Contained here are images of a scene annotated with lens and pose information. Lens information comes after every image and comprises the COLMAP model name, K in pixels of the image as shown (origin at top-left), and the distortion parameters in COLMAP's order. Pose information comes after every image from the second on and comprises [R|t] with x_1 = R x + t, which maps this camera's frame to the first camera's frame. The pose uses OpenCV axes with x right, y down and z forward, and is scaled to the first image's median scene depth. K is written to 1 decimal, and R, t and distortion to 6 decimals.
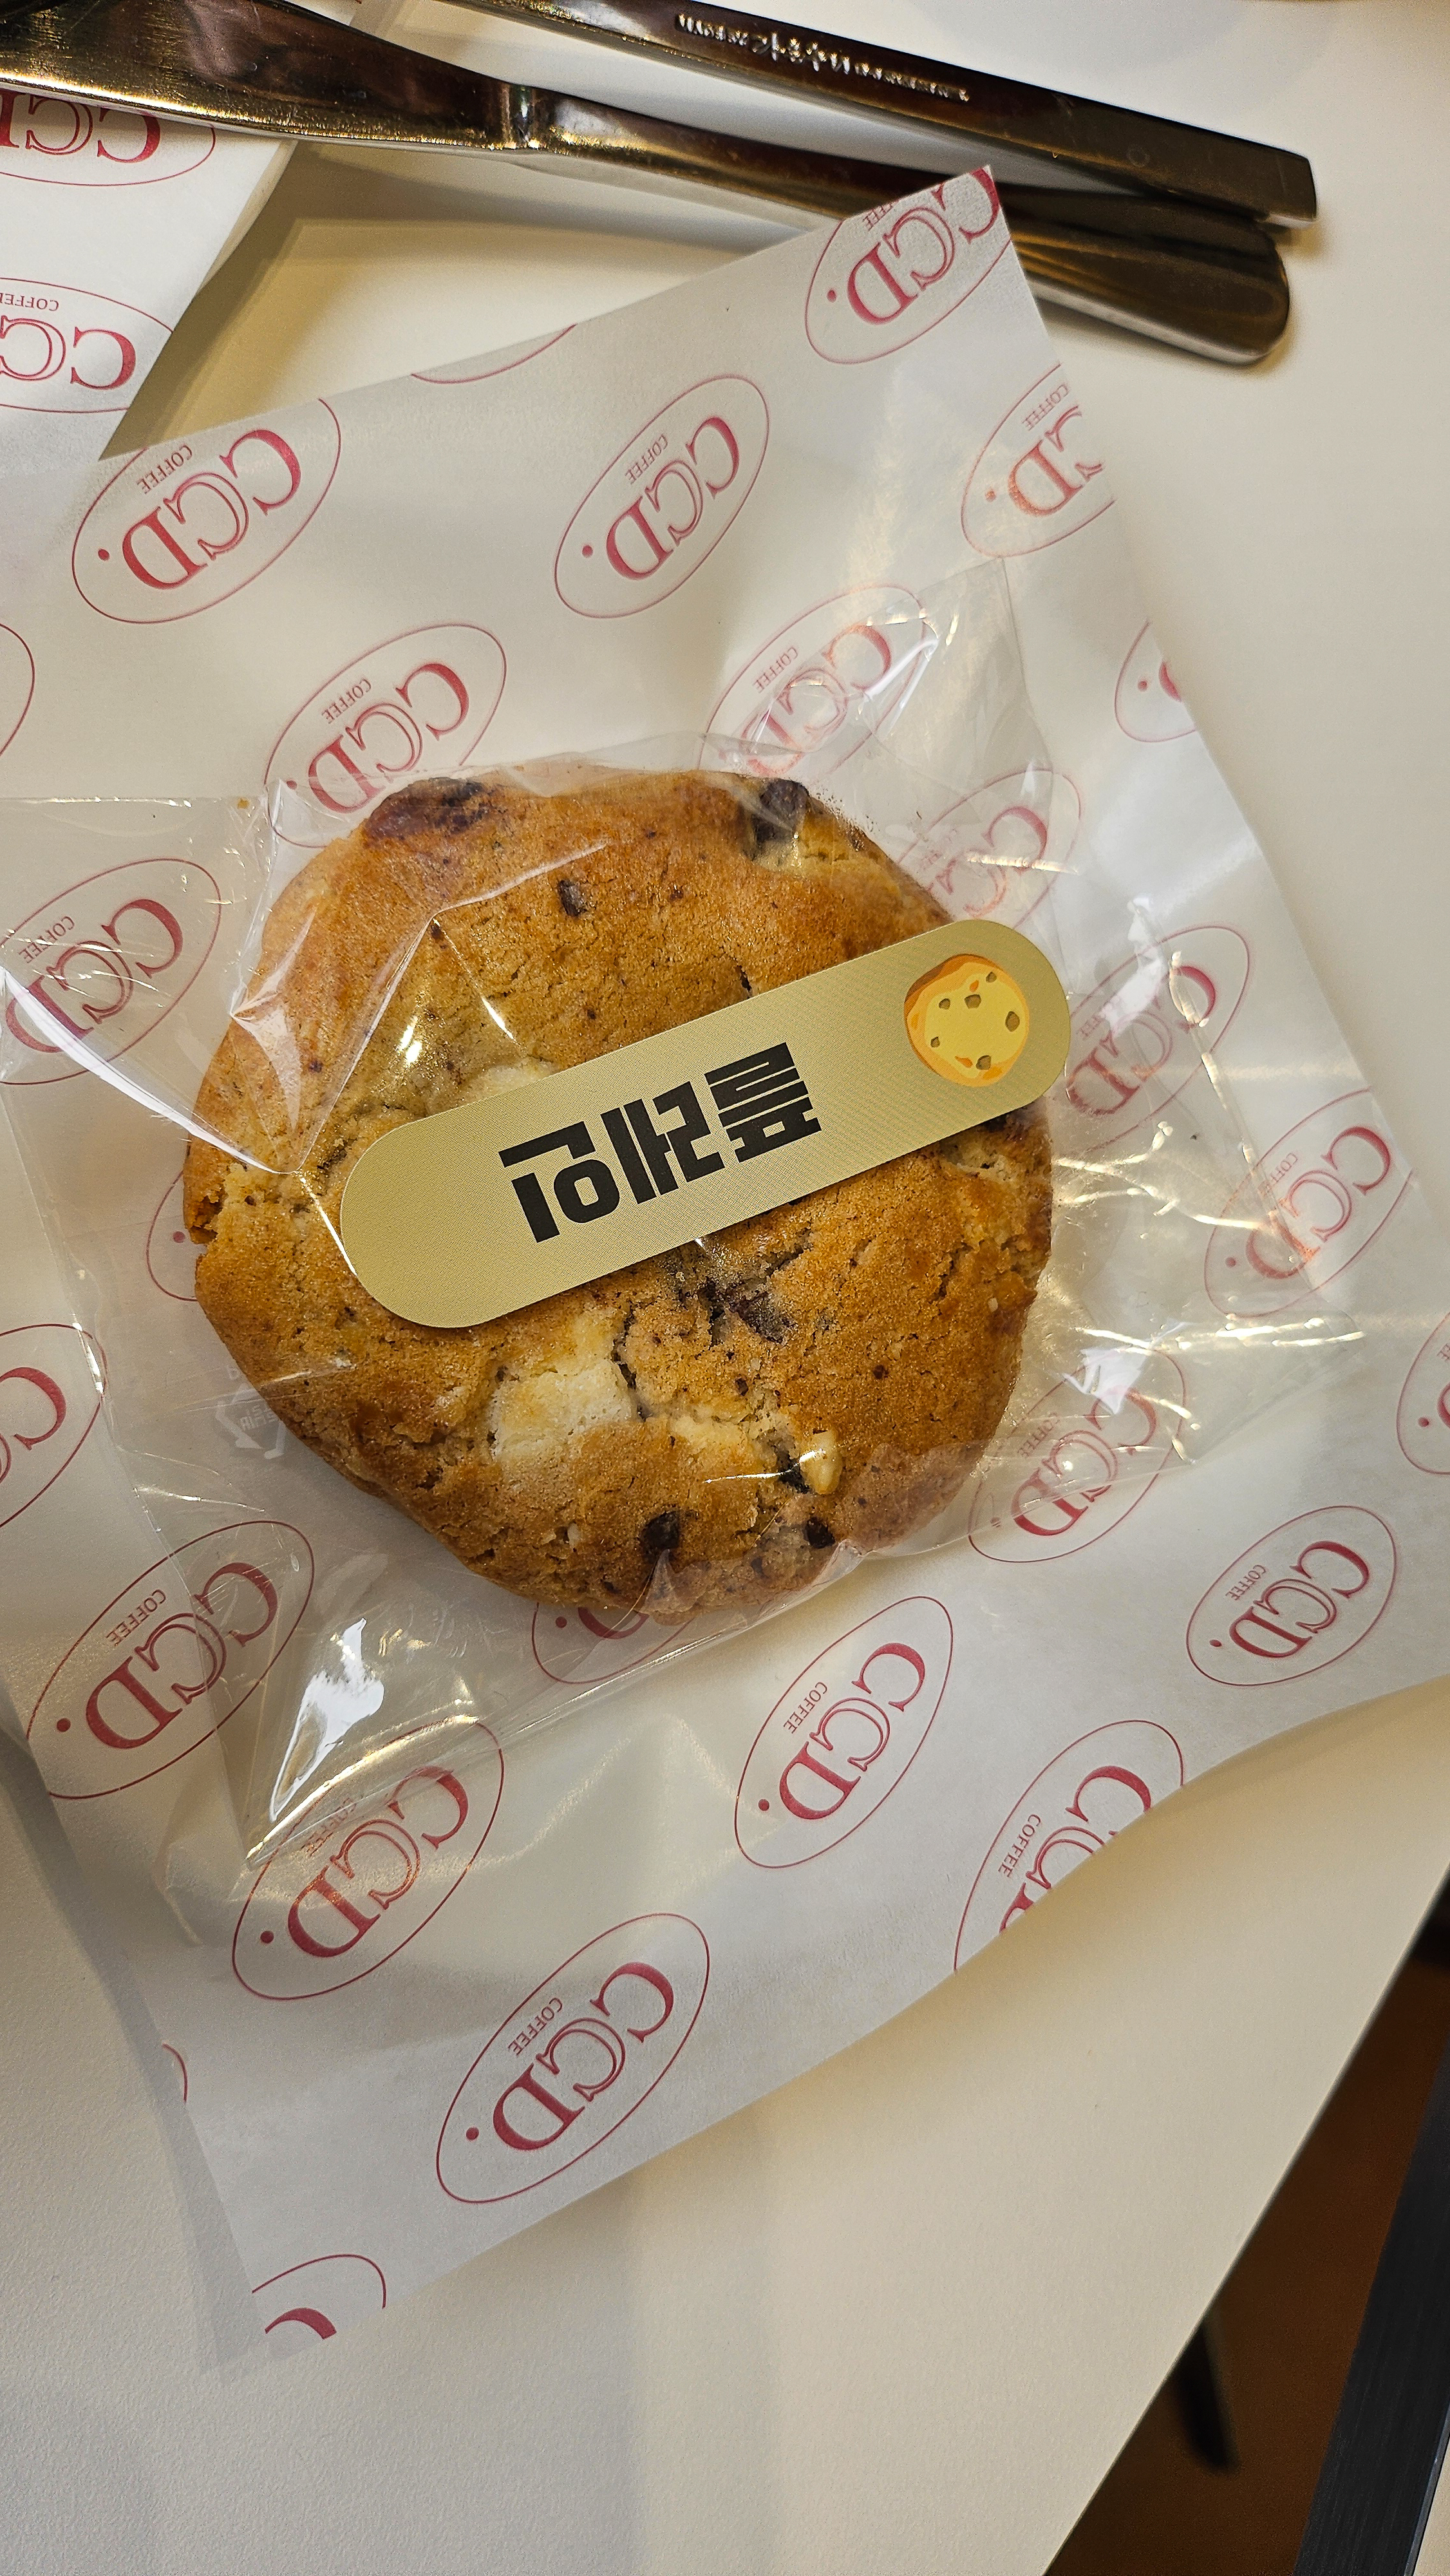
lens RADIAL K [[1832.2, 0, 710.8], [0, 1832.2, 1290.7], [0, 0, 1]] dist [0.014890, -0.010645]
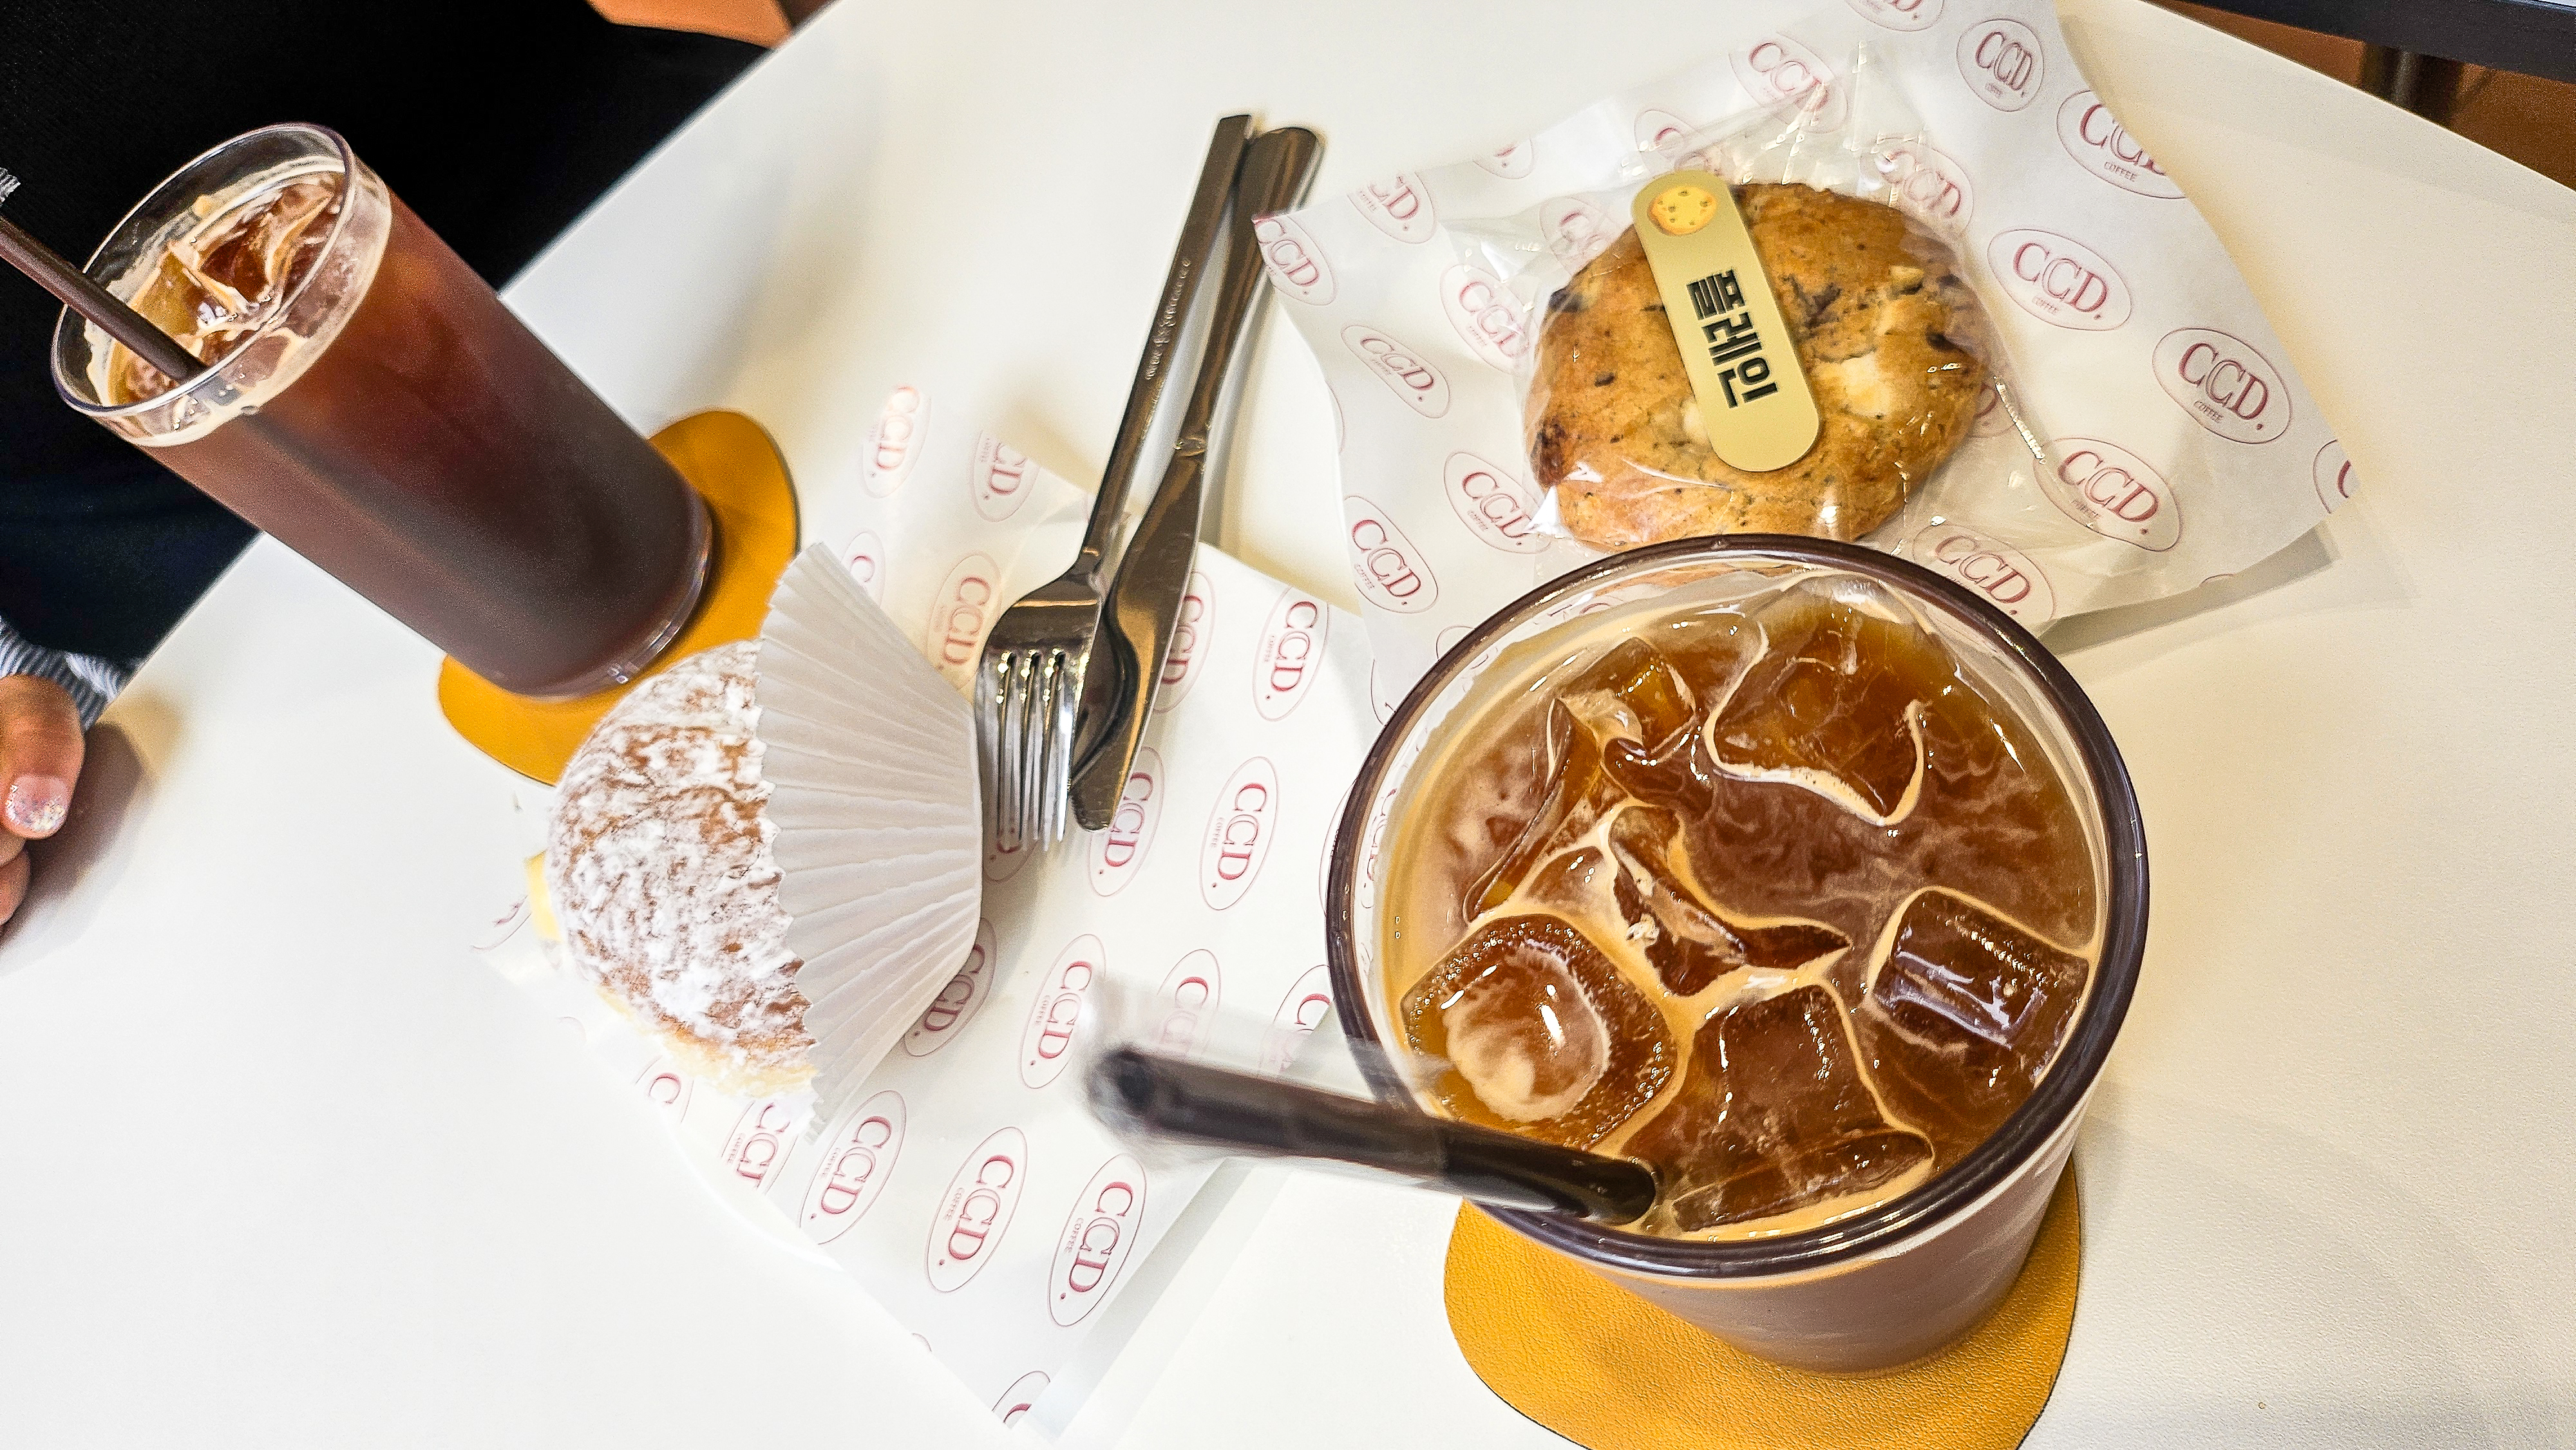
lens RADIAL K [[1832.2, 0, 1273.7], [0, 1832.2, 713.3], [0, 0, 1]] dist [0.014890, -0.010645]
pose [[0.138538, -0.976929, 0.162532, -0.819885], [0.956870, 0.089723, -0.276315, 0.030587], [0.255358, 0.193802, 0.947224, -0.951047]]
